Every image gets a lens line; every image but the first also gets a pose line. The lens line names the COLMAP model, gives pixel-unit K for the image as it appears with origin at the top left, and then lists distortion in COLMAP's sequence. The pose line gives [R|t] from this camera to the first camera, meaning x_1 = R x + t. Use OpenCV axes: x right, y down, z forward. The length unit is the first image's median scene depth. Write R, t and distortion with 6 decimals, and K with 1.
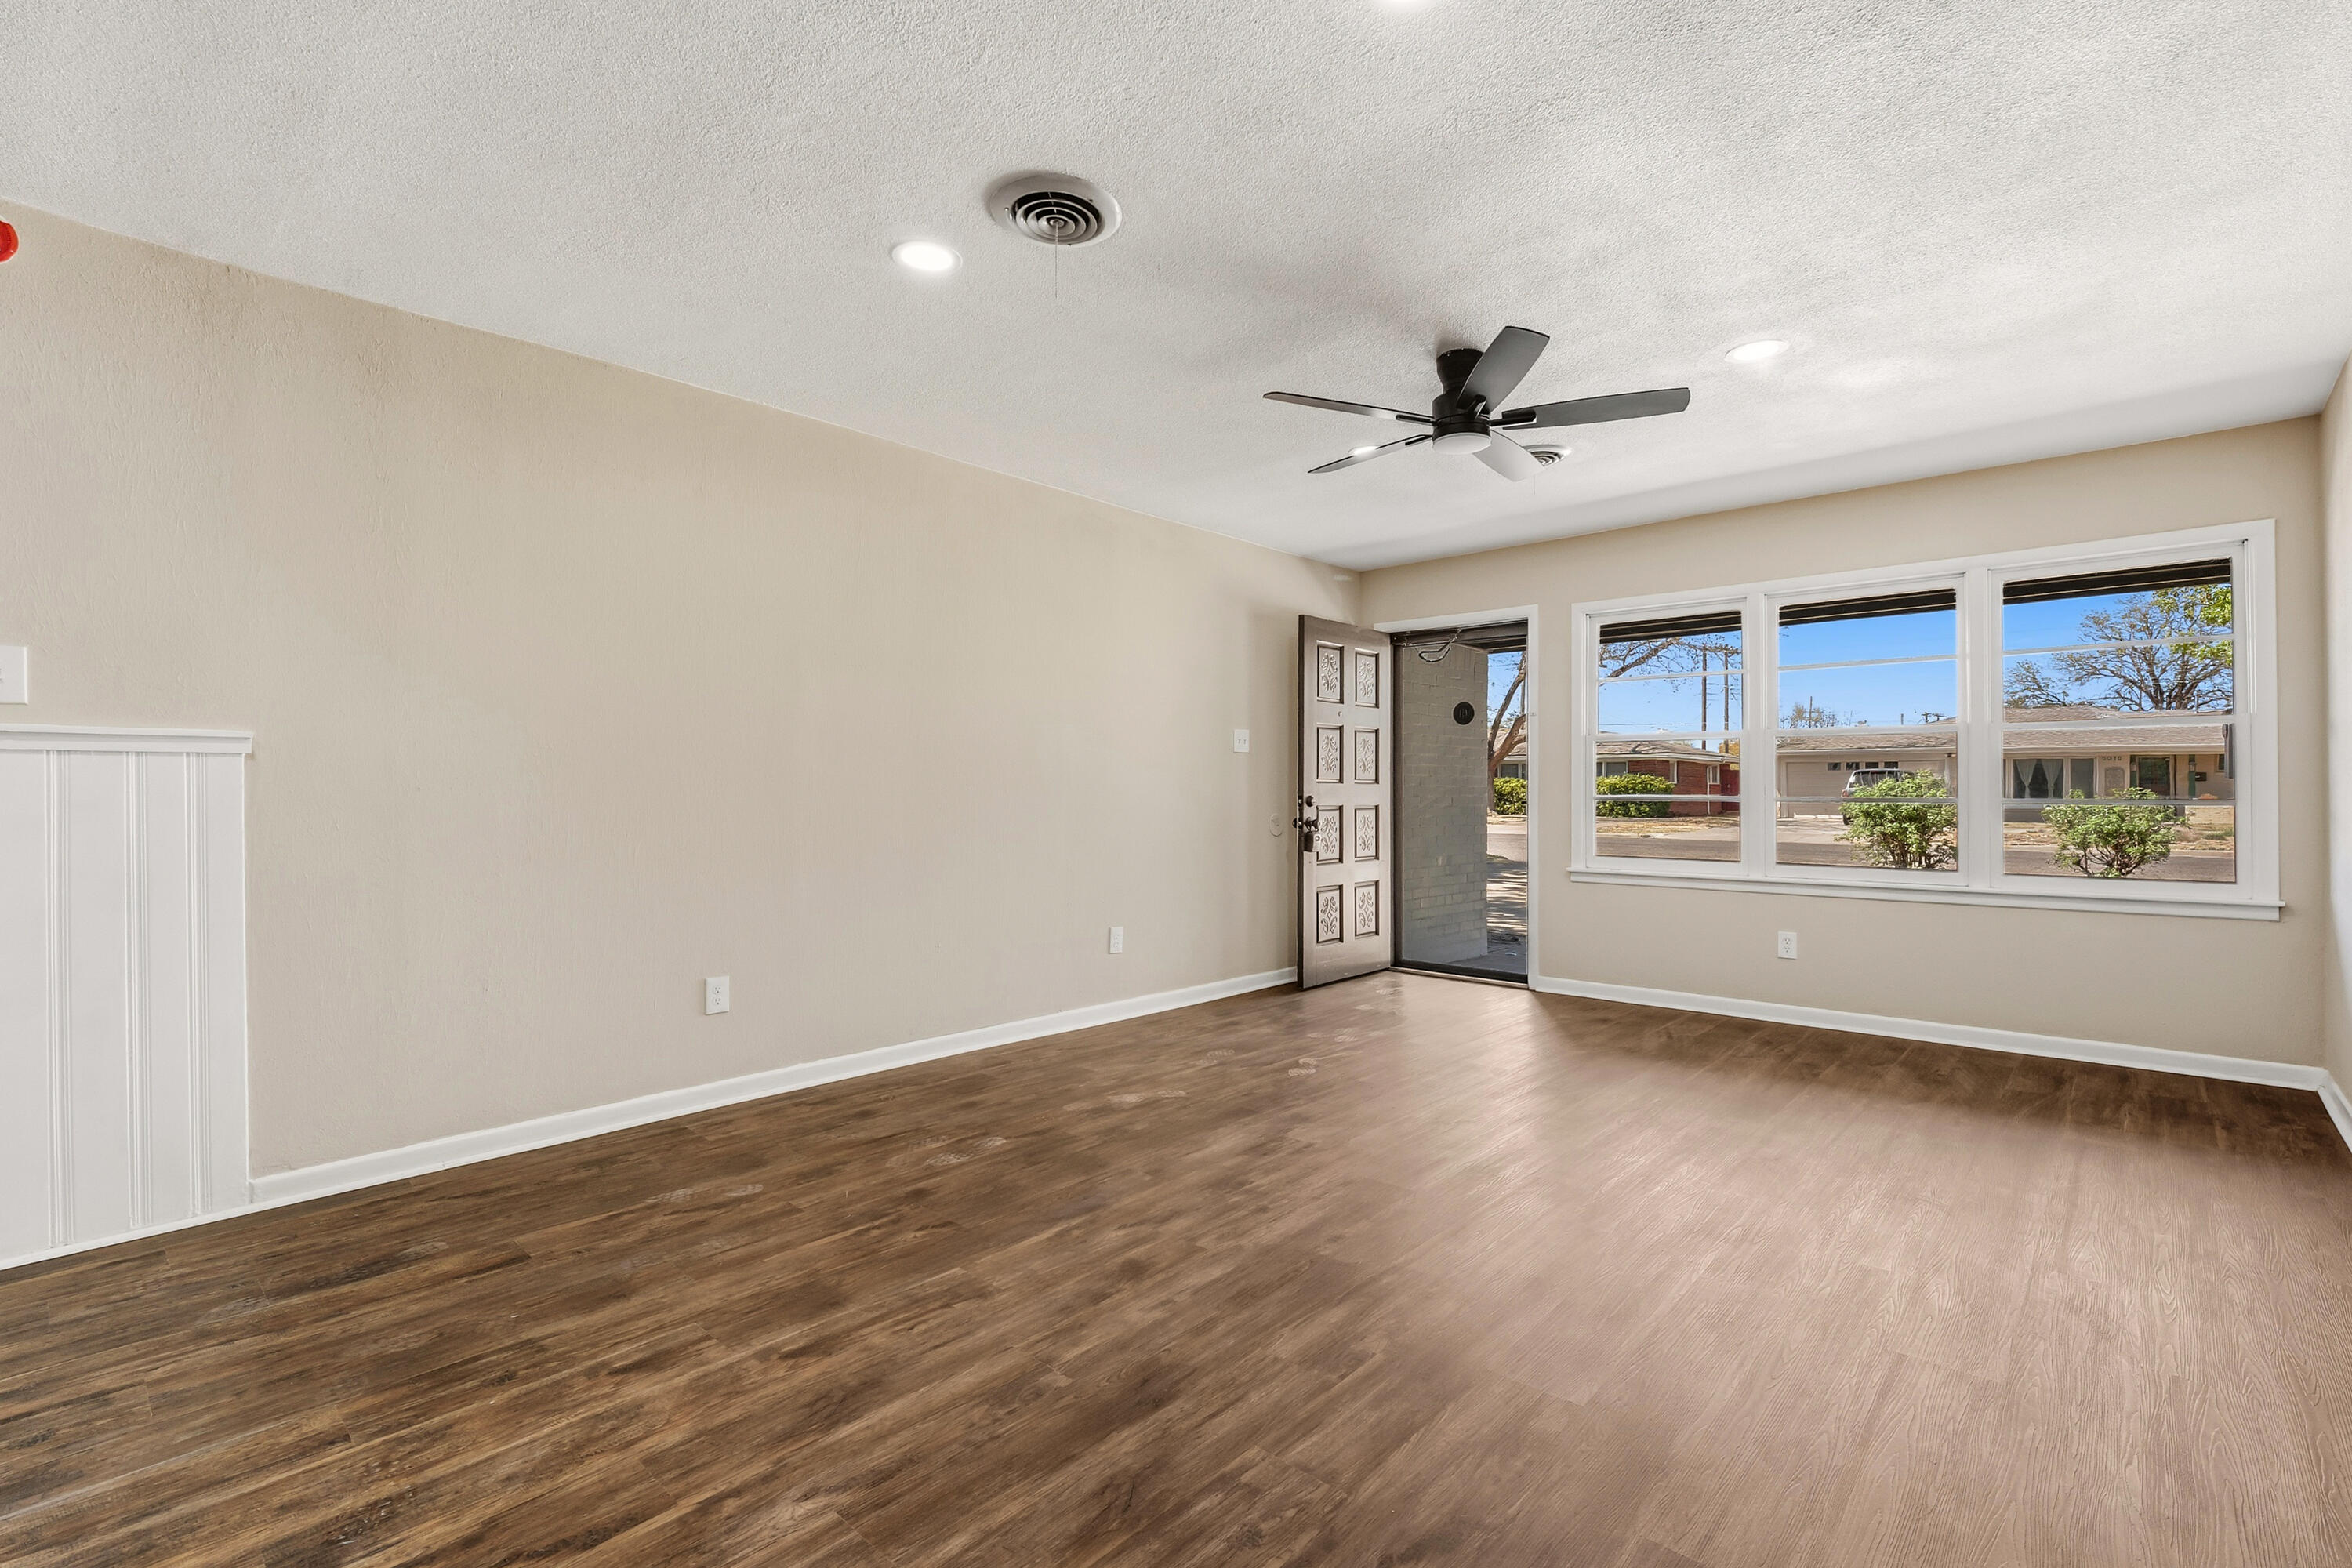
lens RADIAL K [[1056.4, 0, 1181.6], [0, 1056.4, 784.1], [0, 0, 1]] dist [-0.005842, 0.000697]
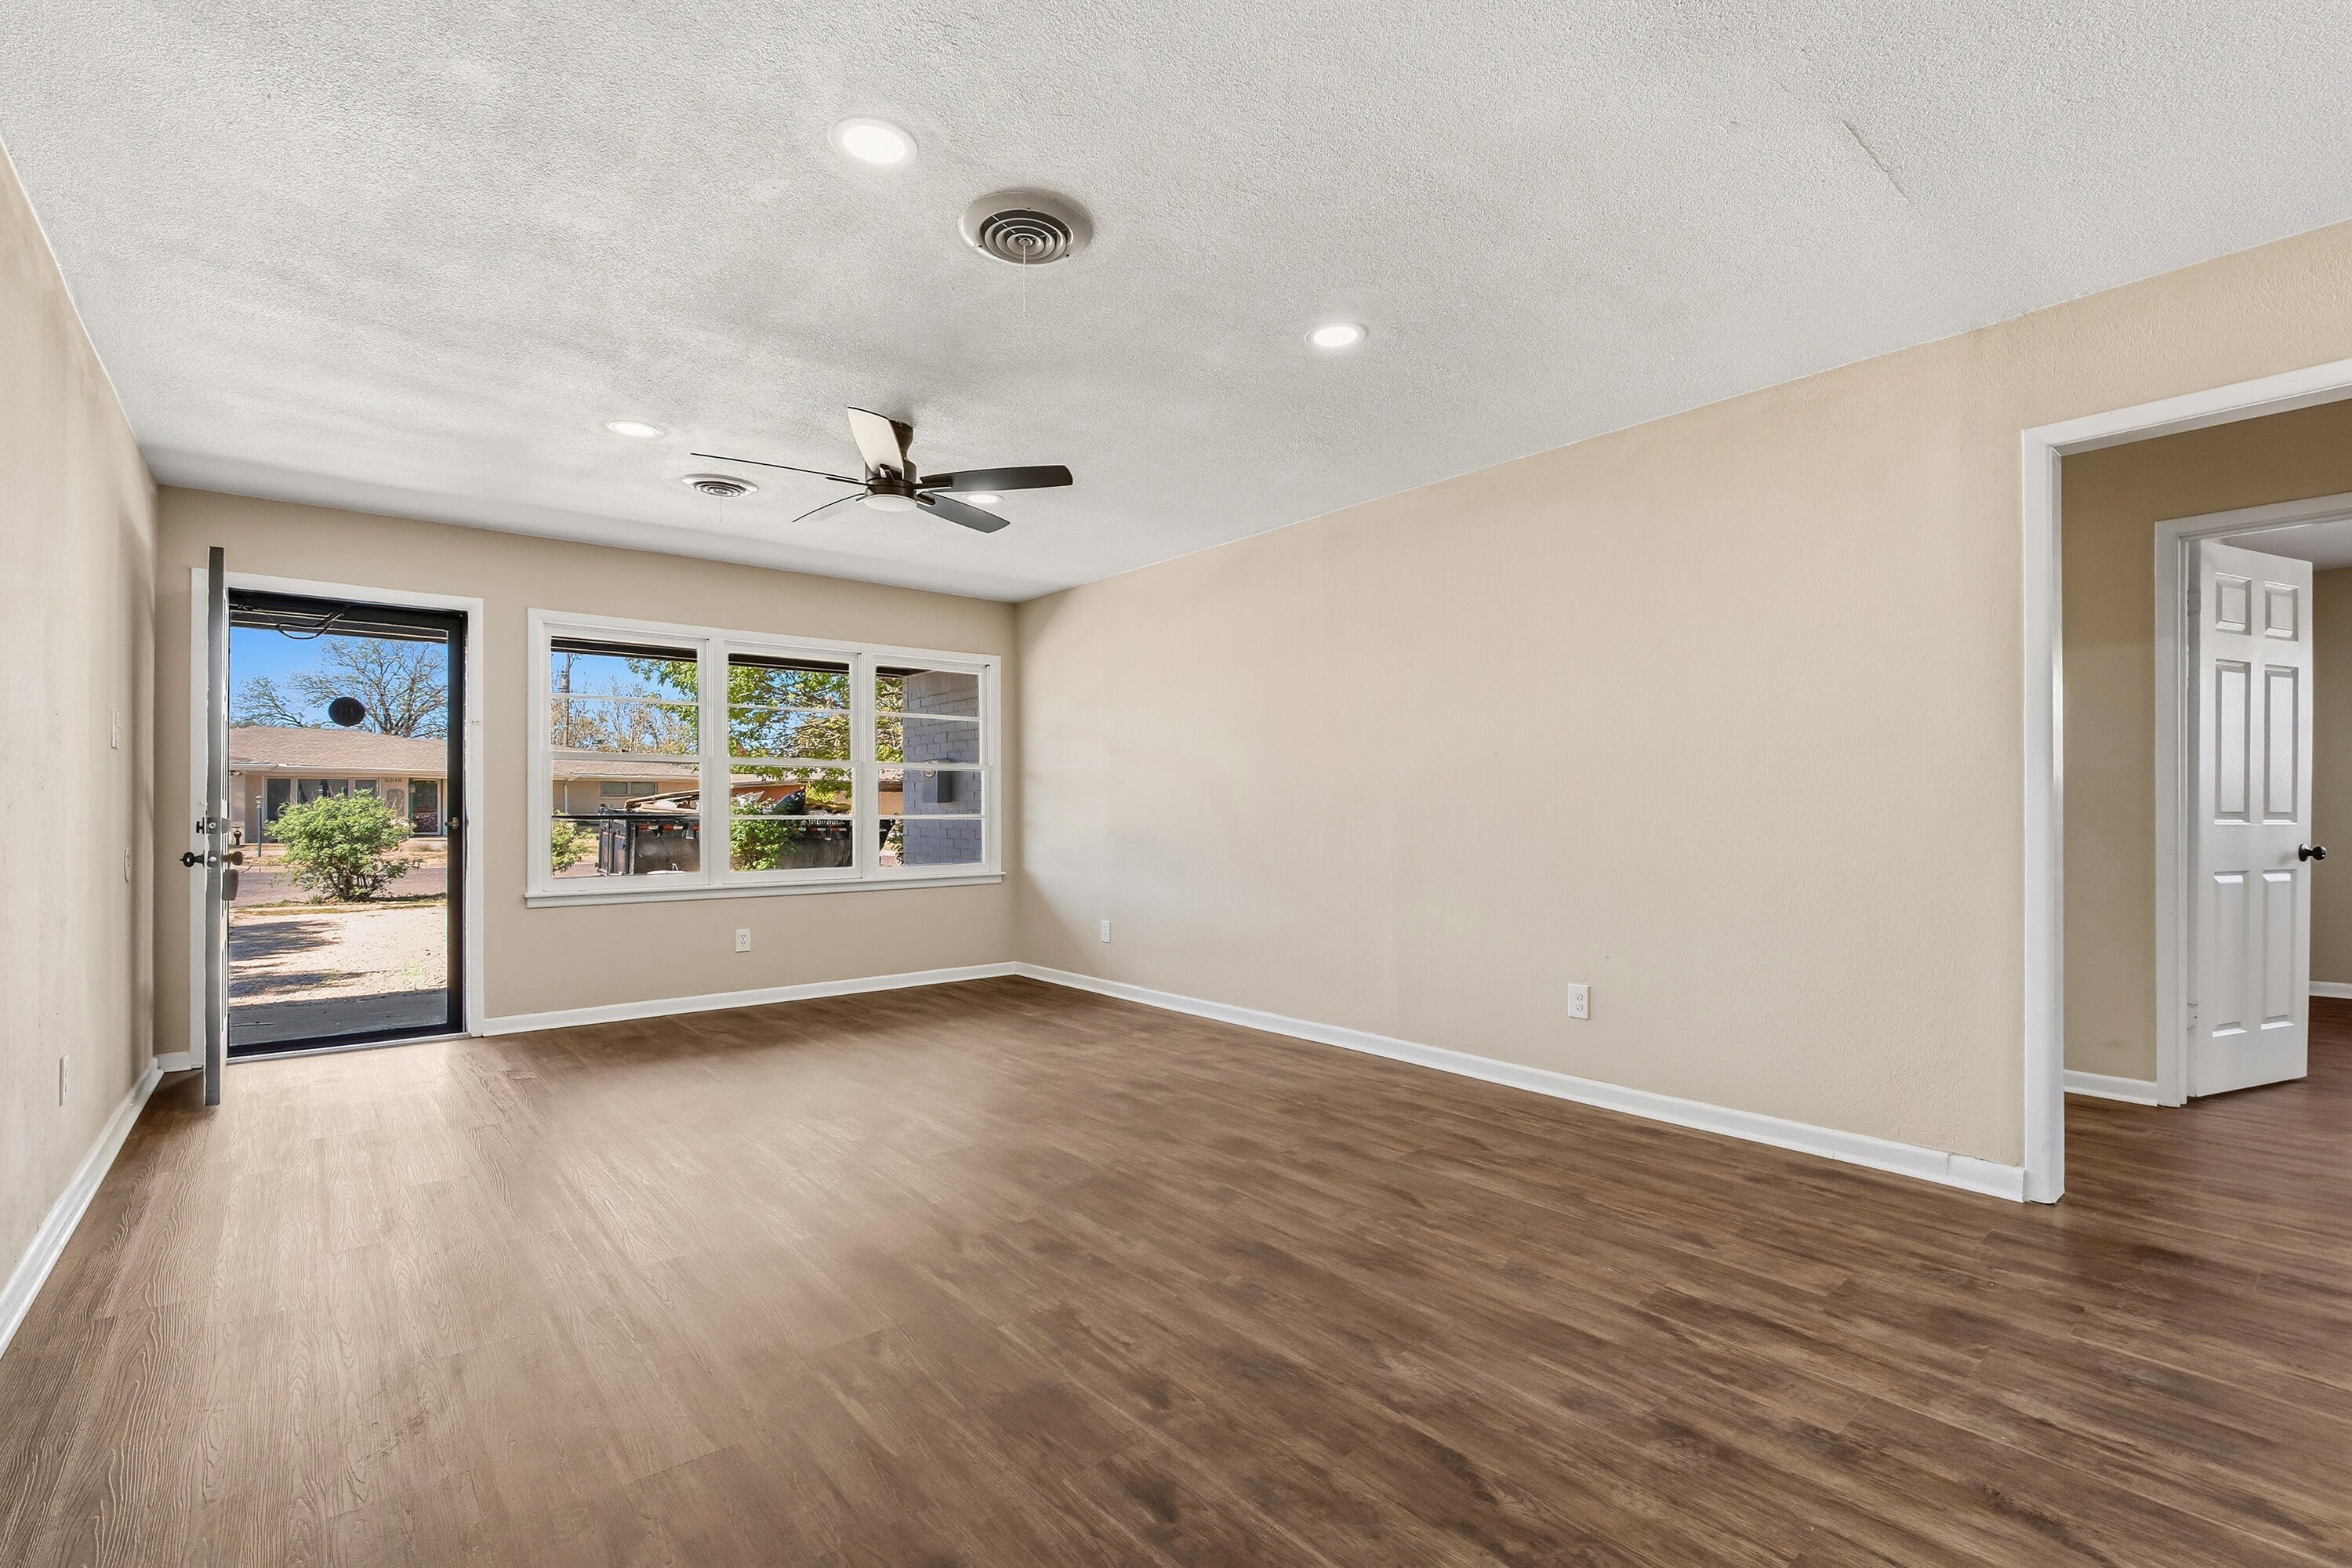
lens RADIAL K [[1056.4, 0, 1184.6], [0, 1056.4, 807.1], [0, 0, 1]] dist [-0.005842, 0.000697]
pose [[0.130774, 0.003324, 0.991407, -1.001556], [-0.005801, 0.999980, -0.002588, 0.006521], [-0.991395, -0.005412, 0.130790, 0.655933]]
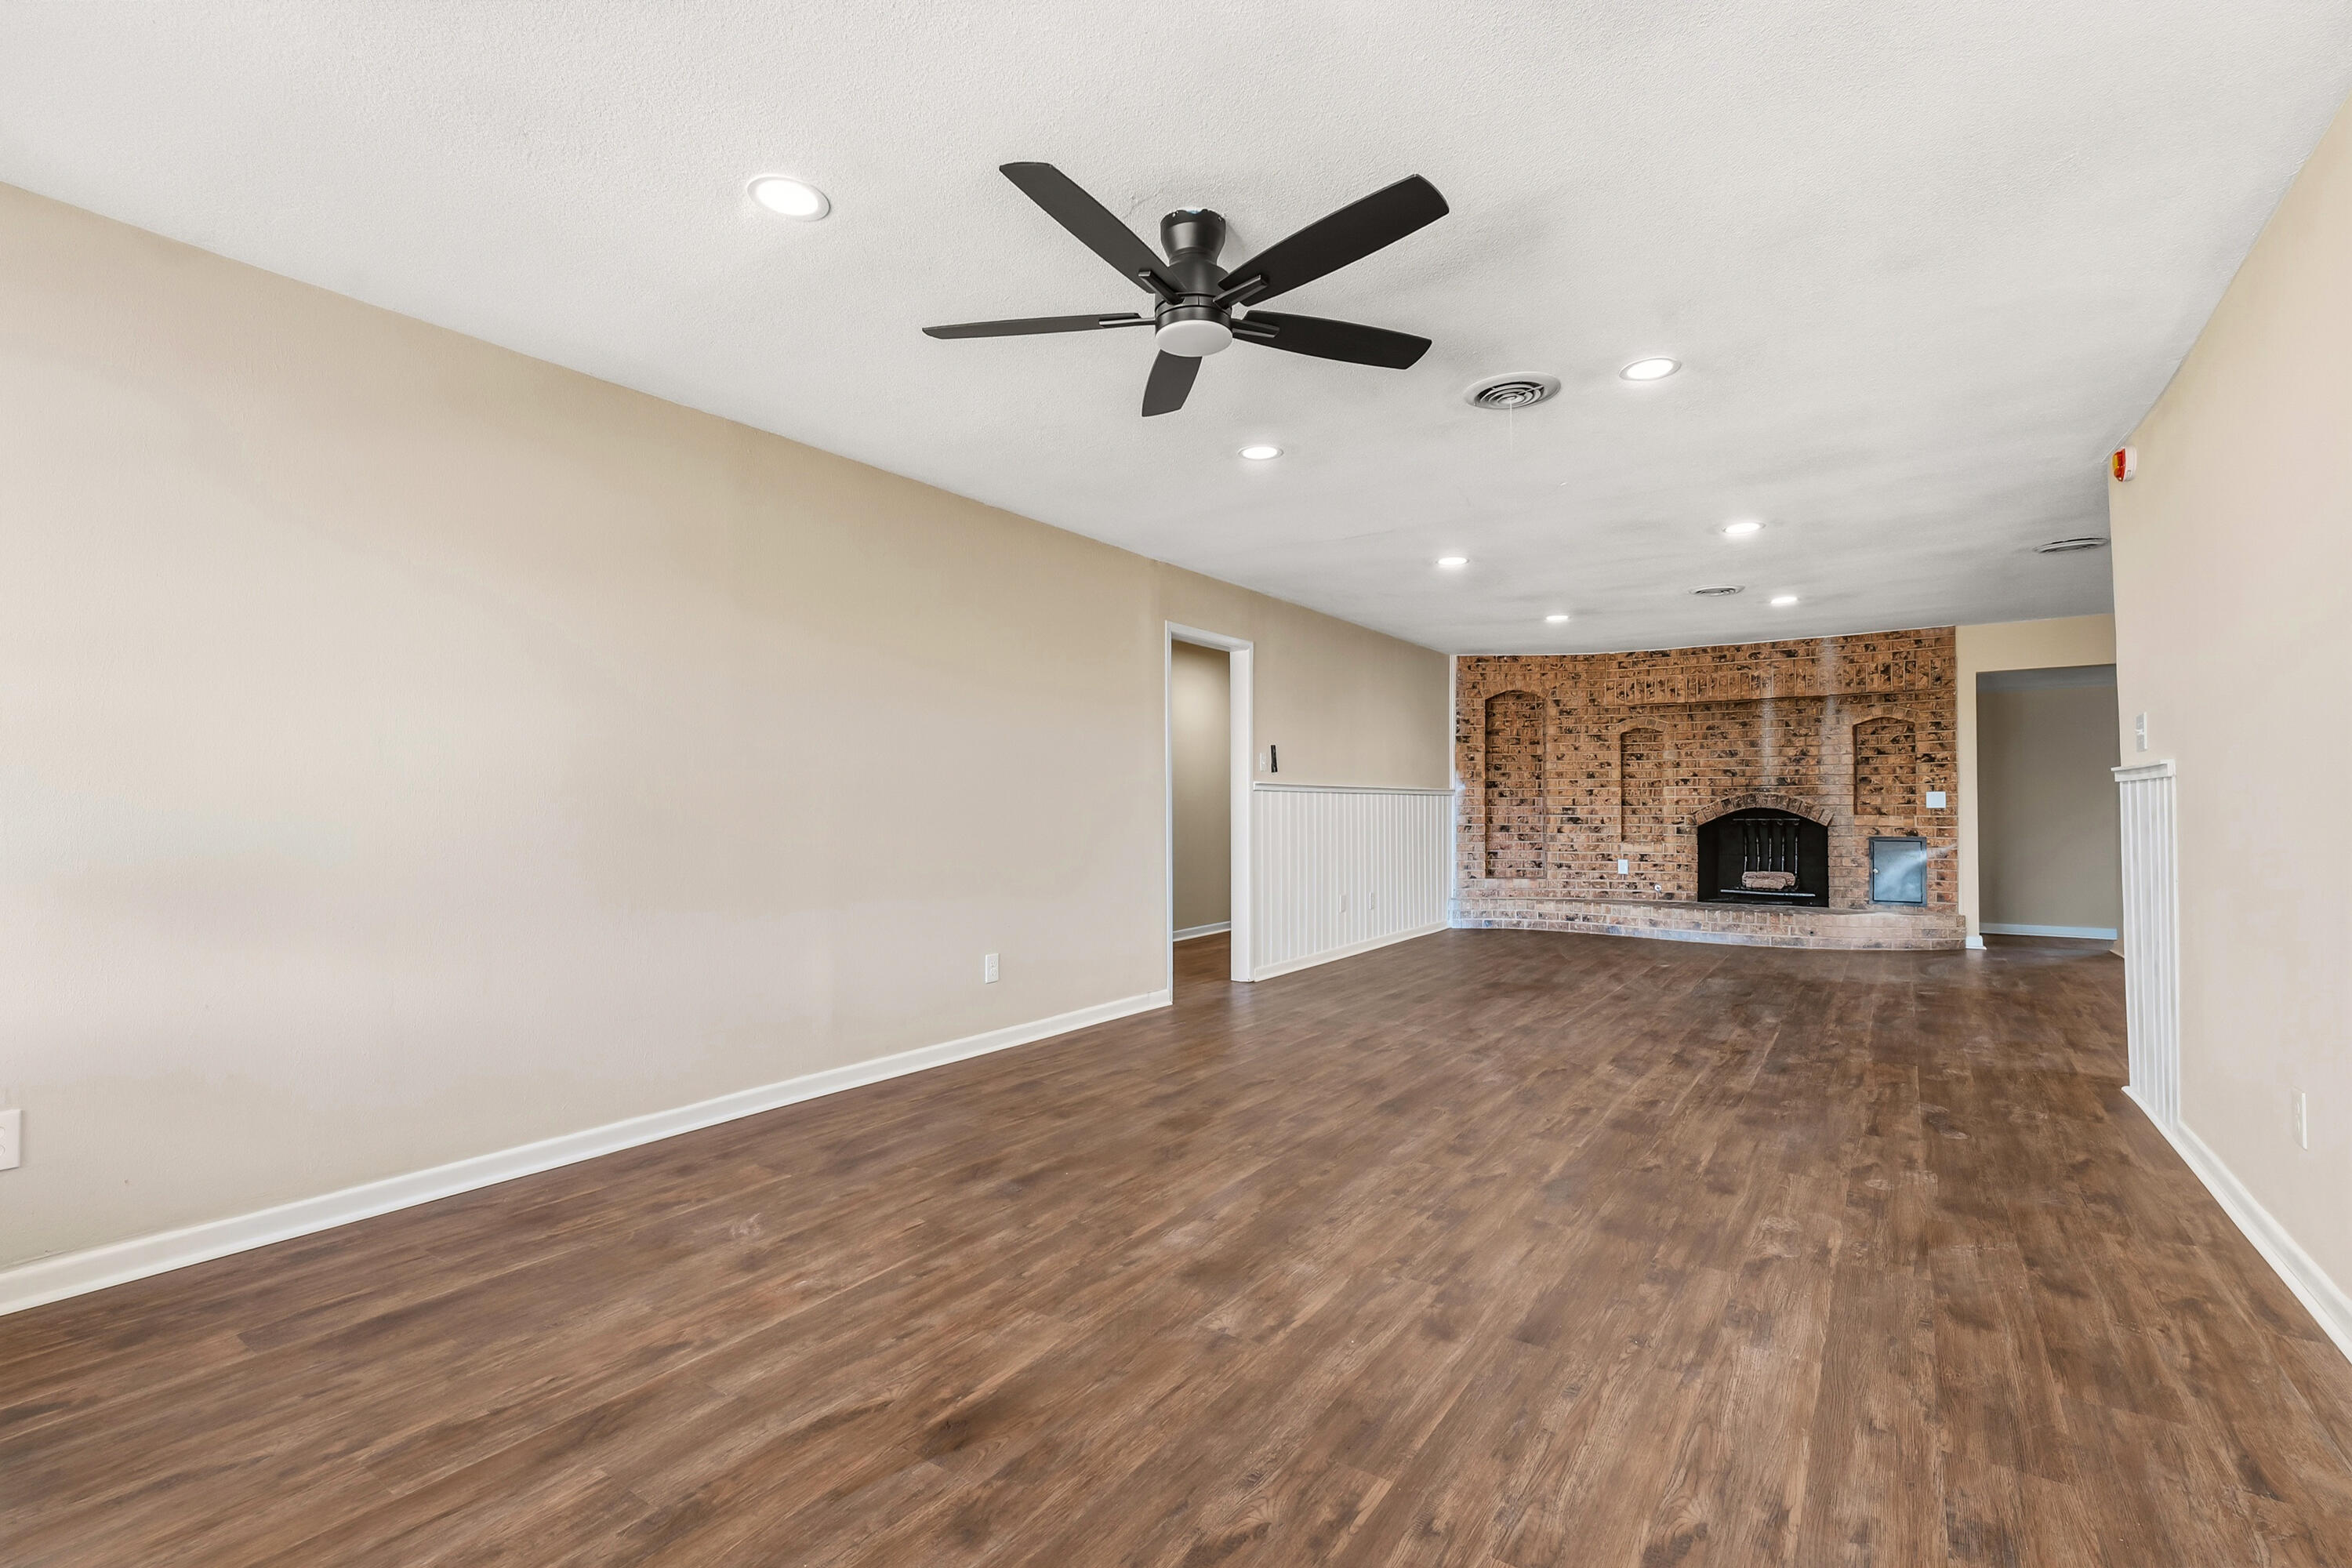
lens RADIAL K [[1056.4, 0, 1185.6], [0, 1056.4, 786.6], [0, 0, 1]] dist [-0.005842, 0.000697]
pose [[-0.989843, -0.001567, -0.142157, 0.462227], [0.002398, 0.999613, -0.027718, 0.014982], [0.142146, -0.027777, -0.989456, 2.117682]]
